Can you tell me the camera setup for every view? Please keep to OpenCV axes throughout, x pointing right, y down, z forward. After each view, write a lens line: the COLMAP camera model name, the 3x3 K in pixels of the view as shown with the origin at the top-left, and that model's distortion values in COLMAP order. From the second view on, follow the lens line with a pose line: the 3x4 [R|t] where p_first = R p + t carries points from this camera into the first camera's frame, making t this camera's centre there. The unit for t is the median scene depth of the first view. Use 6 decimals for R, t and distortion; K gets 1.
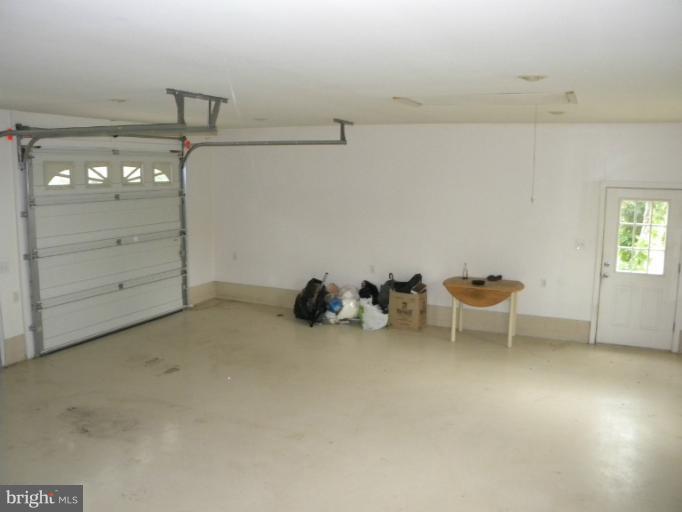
lens RADIAL K [[587.2, 0, 333.6], [0, 587.2, 255.1], [0, 0, 1]] dist [-0.240129, 0.231826]
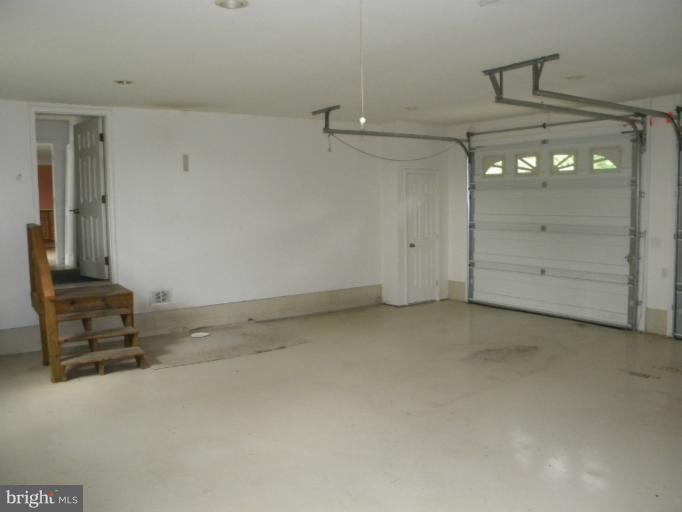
lens RADIAL K [[587.2, 0, 333.6], [0, 587.2, 255.1], [0, 0, 1]] dist [-0.240129, 0.231826]
pose [[-0.520867, 0.075461, -0.850296, 0.722485], [-0.112966, 0.981231, 0.156280, -0.096383], [0.846130, 0.177456, -0.502567, 1.232908]]
